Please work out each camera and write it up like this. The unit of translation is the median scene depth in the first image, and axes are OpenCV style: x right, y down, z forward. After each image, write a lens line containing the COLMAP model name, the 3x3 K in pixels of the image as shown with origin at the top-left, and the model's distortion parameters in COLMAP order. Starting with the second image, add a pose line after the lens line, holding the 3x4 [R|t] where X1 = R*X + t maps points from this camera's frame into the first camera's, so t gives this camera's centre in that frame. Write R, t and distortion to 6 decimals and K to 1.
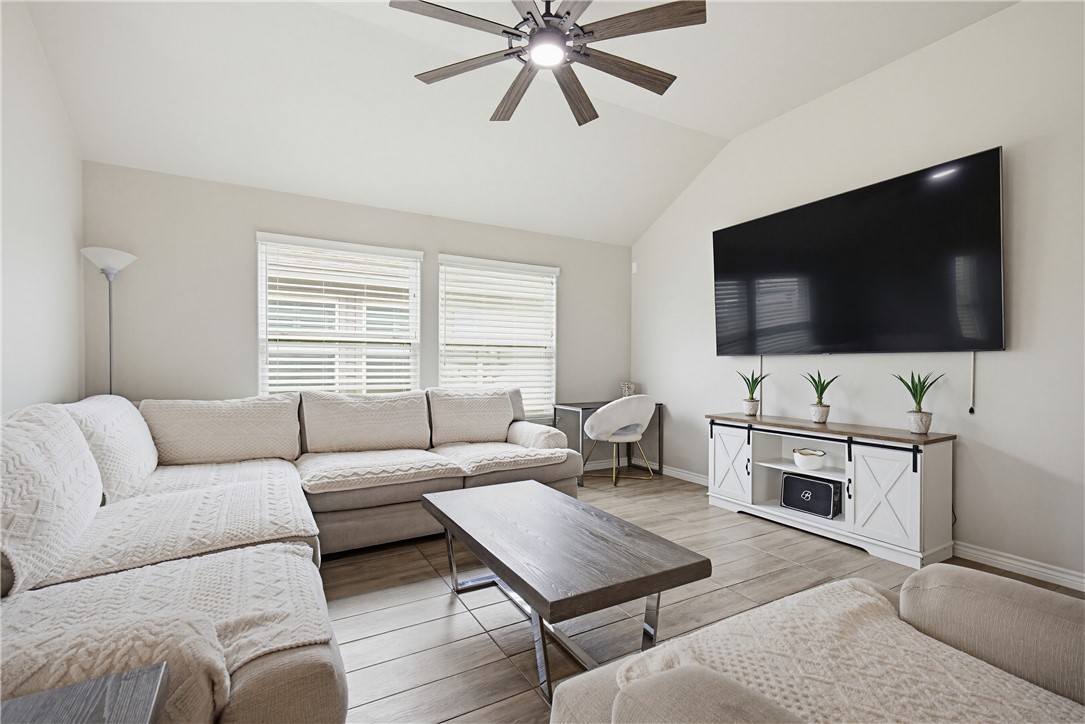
lens RADIAL K [[490.8, 0, 544.4], [0, 490.8, 367.4], [0, 0, 1]] dist [0.014989, 0.000040]
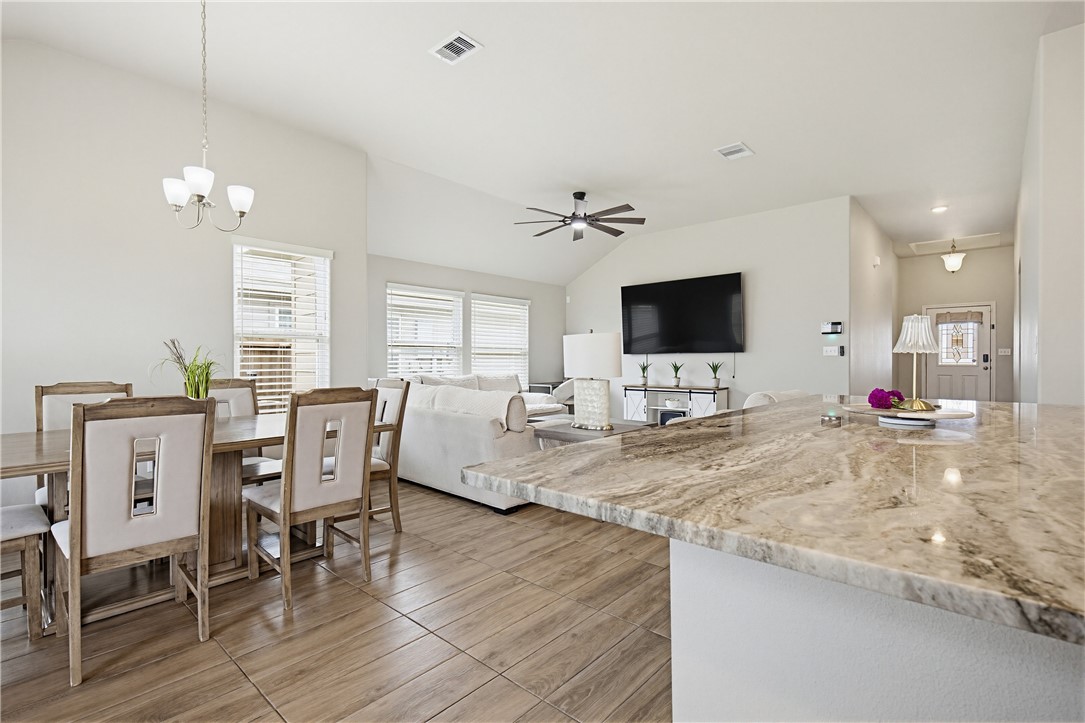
lens RADIAL K [[494.8, 0, 542.5], [0, 494.8, 361.5], [0, 0, 1]] dist [-0.001495, -0.000325]
pose [[0.952017, -0.007535, 0.305952, -0.546349], [0.008576, 0.999961, -0.002060, 0.005943], [-0.305925, 0.004585, 0.952045, -0.724155]]
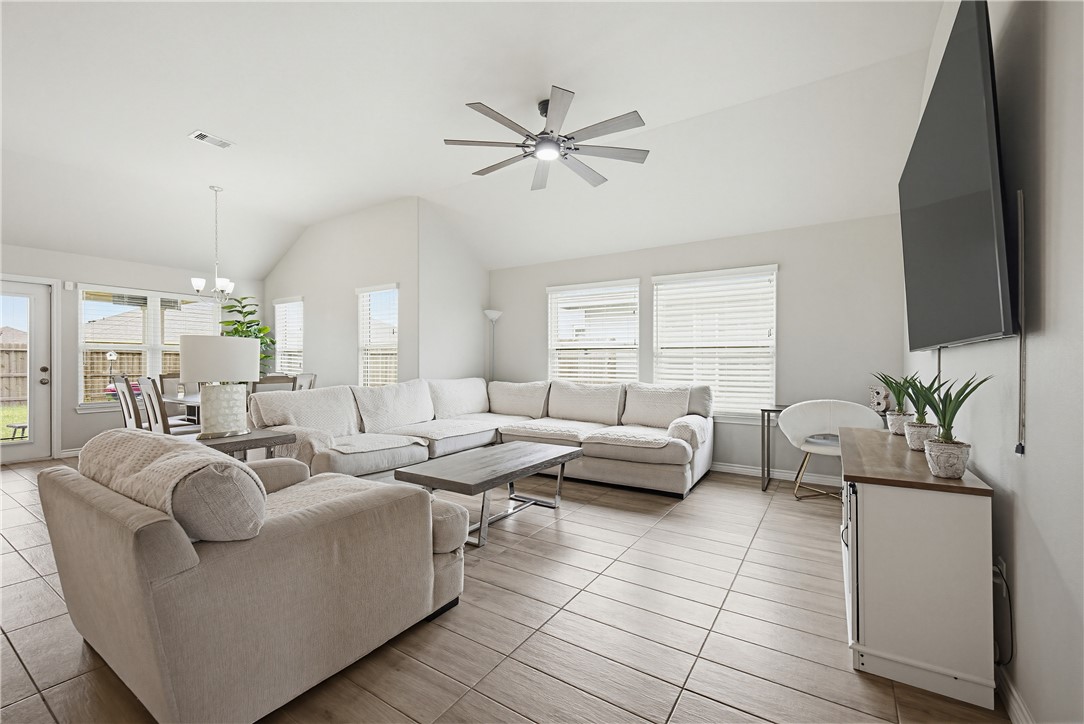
lens RADIAL K [[450.5, 0, 542.0], [0, 450.5, 362.0], [0, 0, 1]] dist [-0.001187, 0.000038]
pose [[0.465947, -0.004088, -0.884803, 0.745453], [-0.008601, 0.999921, -0.009149, 0.002094], [0.884771, 0.011873, 0.465875, 0.228970]]
